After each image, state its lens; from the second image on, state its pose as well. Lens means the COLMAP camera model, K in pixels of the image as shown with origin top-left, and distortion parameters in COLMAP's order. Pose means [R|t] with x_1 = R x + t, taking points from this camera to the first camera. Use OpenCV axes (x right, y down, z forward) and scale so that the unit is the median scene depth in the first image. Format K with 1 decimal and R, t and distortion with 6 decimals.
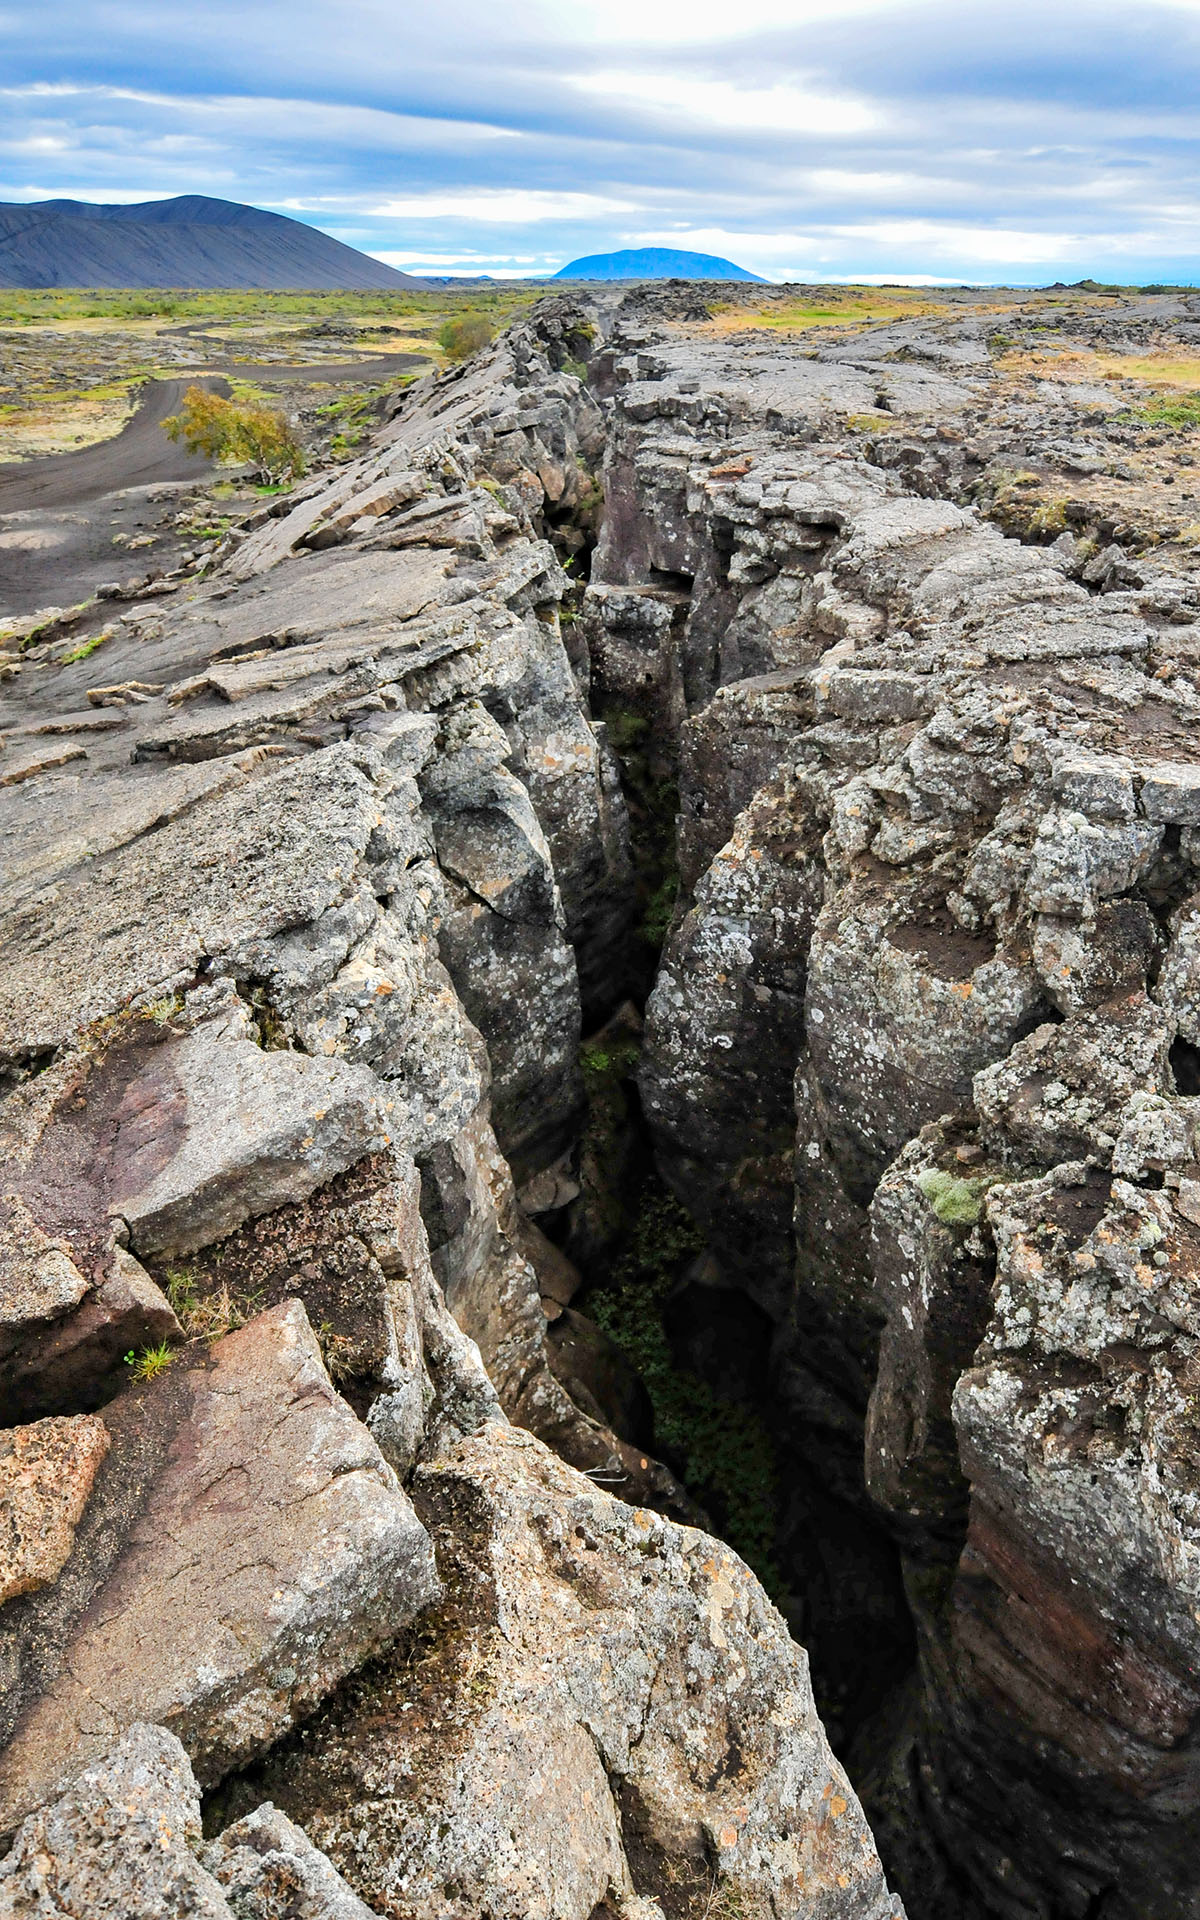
lens RADIAL K [[1135.6, 0, 614.6], [0, 1135.6, 944.9], [0, 0, 1]] dist [-0.014048, 0.000581]
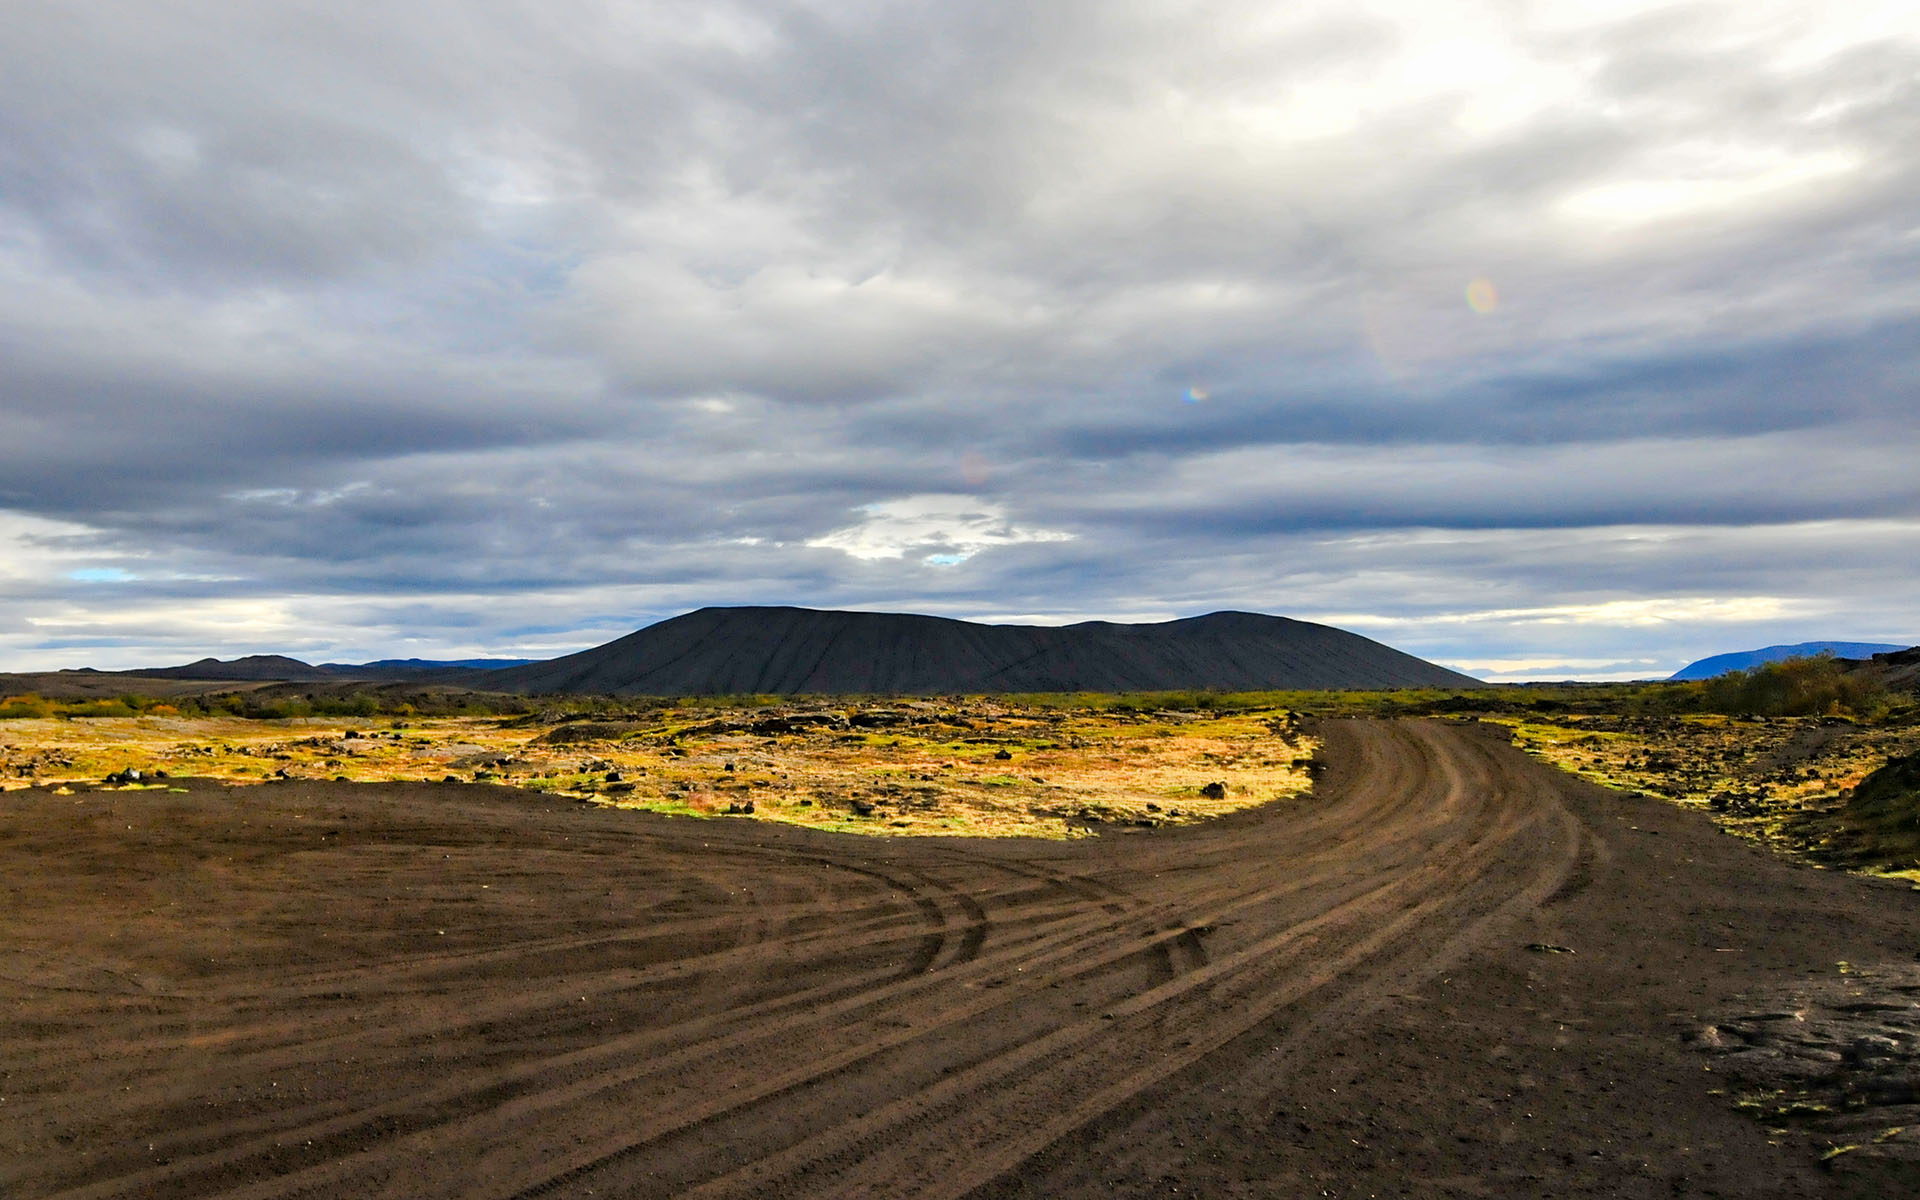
lens RADIAL K [[1135.6, 0, 961.2], [0, 1135.6, 601.8], [0, 0, 1]] dist [-0.014048, 0.000581]
pose [[0.886113, -0.060664, -0.459482, -1.753380], [-0.229688, 0.803607, -0.549053, -1.295018], [0.402550, 0.592061, 0.698152, 3.166069]]
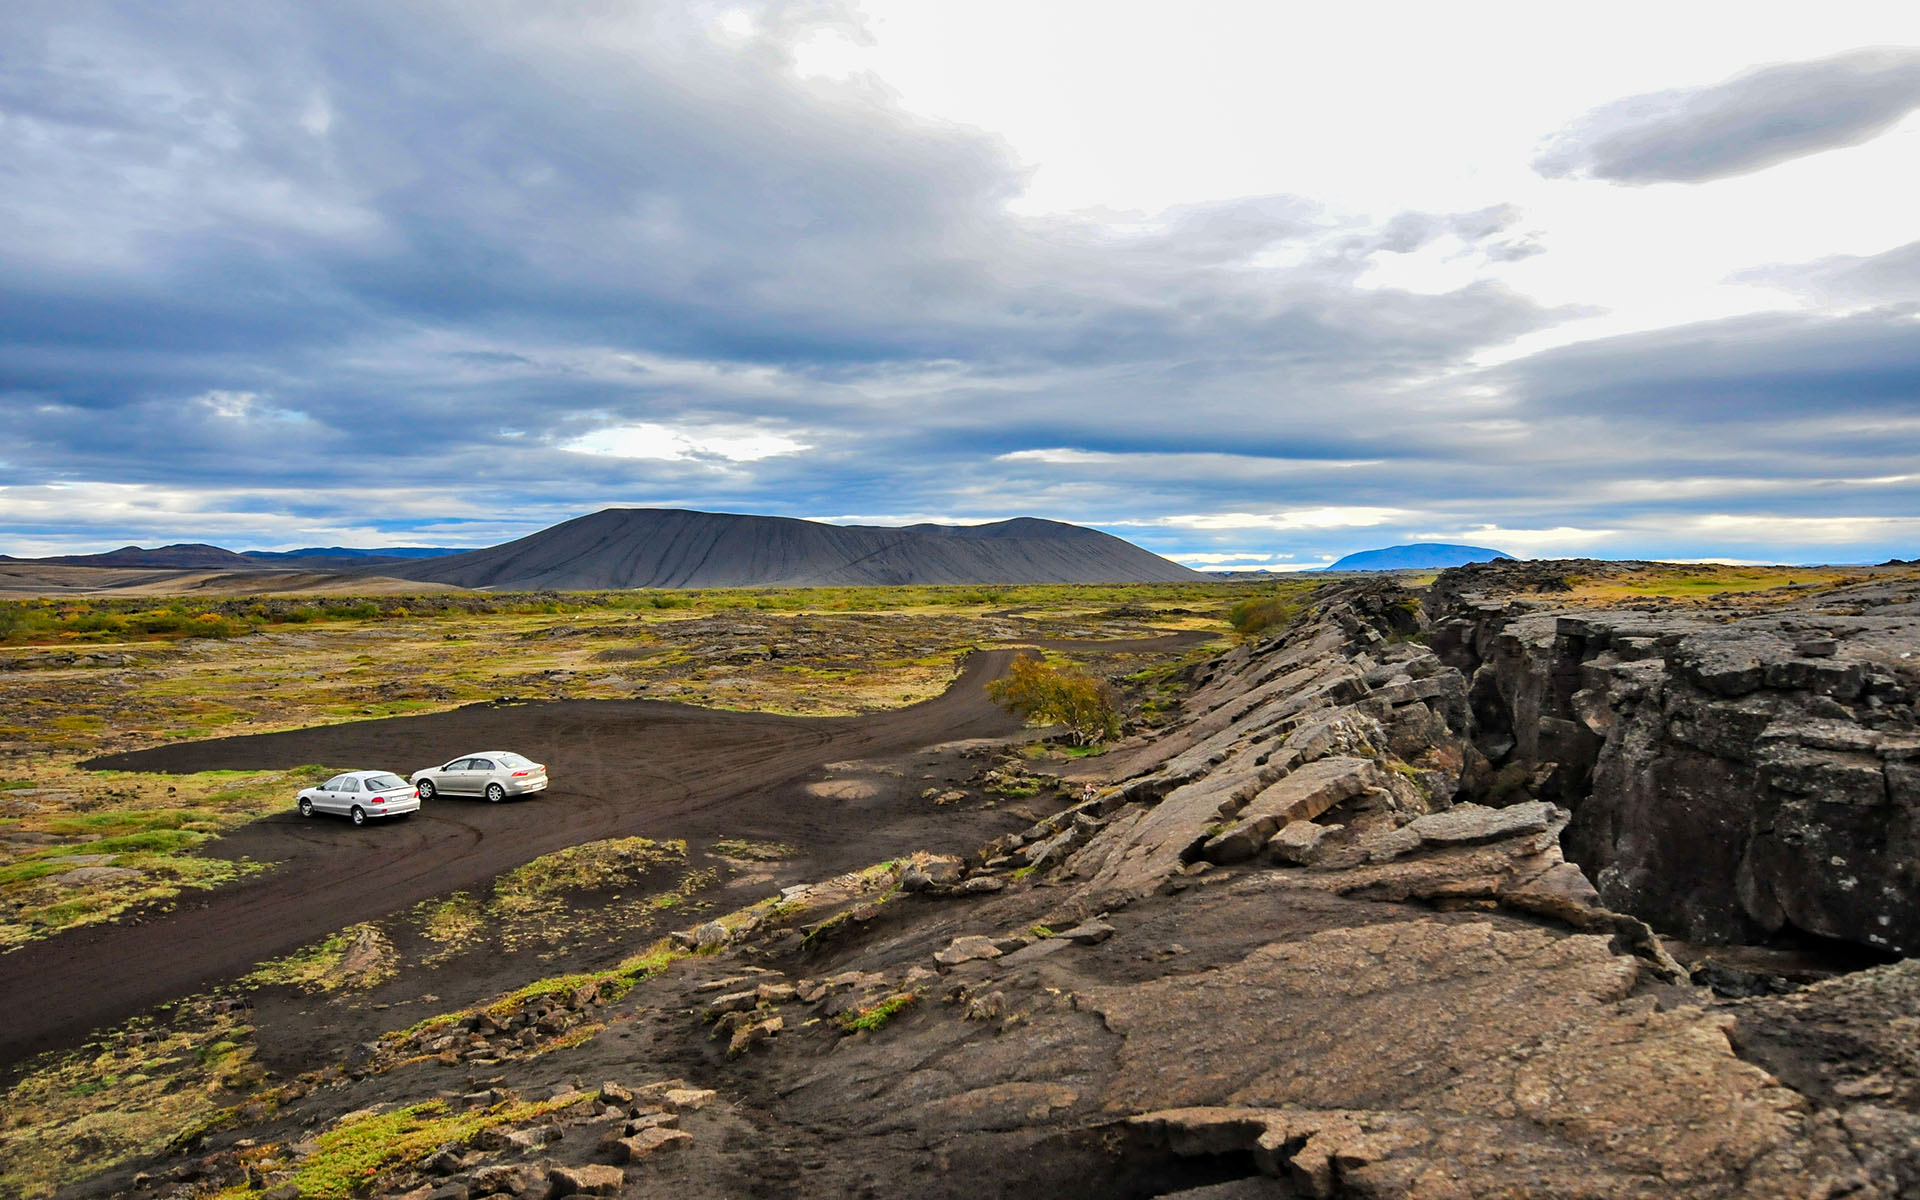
lens RADIAL K [[1135.6, 0, 953.6], [0, 1135.6, 594.7], [0, 0, 1]] dist [-0.014048, 0.000581]
pose [[0.933764, -0.016558, -0.357506, -0.049785], [-0.161571, 0.871835, -0.462384, -0.045272], [0.319343, 0.489520, 0.811413, 0.097014]]
